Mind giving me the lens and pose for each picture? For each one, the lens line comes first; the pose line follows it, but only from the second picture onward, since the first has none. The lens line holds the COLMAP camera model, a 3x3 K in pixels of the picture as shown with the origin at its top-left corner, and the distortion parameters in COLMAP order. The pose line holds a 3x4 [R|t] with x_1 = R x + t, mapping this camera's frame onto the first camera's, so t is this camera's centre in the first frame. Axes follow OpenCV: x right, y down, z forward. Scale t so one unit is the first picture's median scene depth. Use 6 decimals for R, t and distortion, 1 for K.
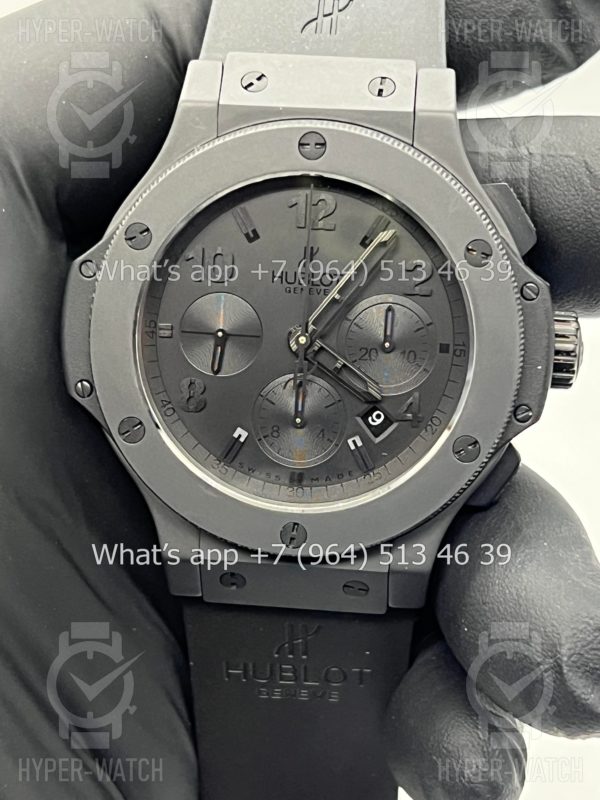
lens RADIAL K [[2062.5, 0, 296.2], [0, 2062.5, 397.9], [0, 0, 1]] dist [0.088573, 0.000000]
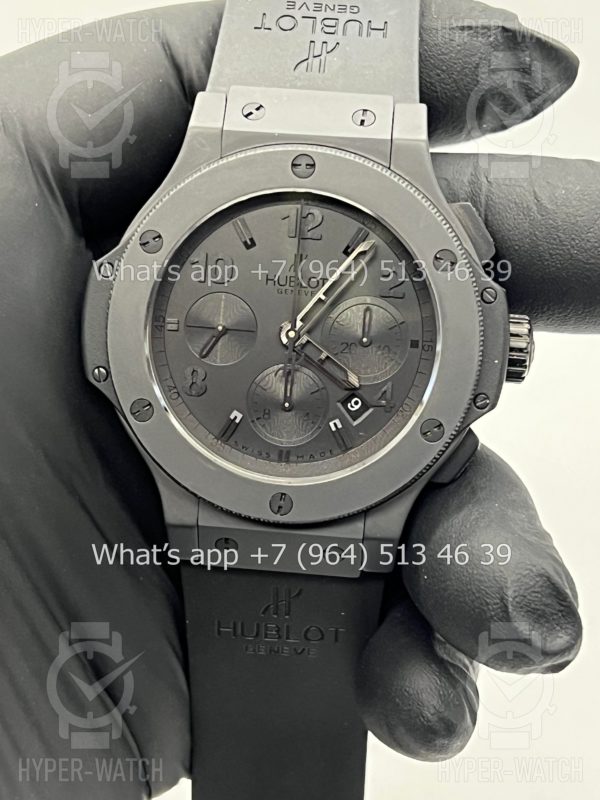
lens RADIAL K [[2062.5, 0, 303.4], [0, 2062.5, 401.9], [0, 0, 1]] dist [0.088573, 0.000000]
pose [[0.999576, 0.016891, 0.023698, -0.017068], [-0.016110, 0.999334, -0.032751, 0.047066], [-0.024236, 0.032356, 0.999183, -0.151091]]
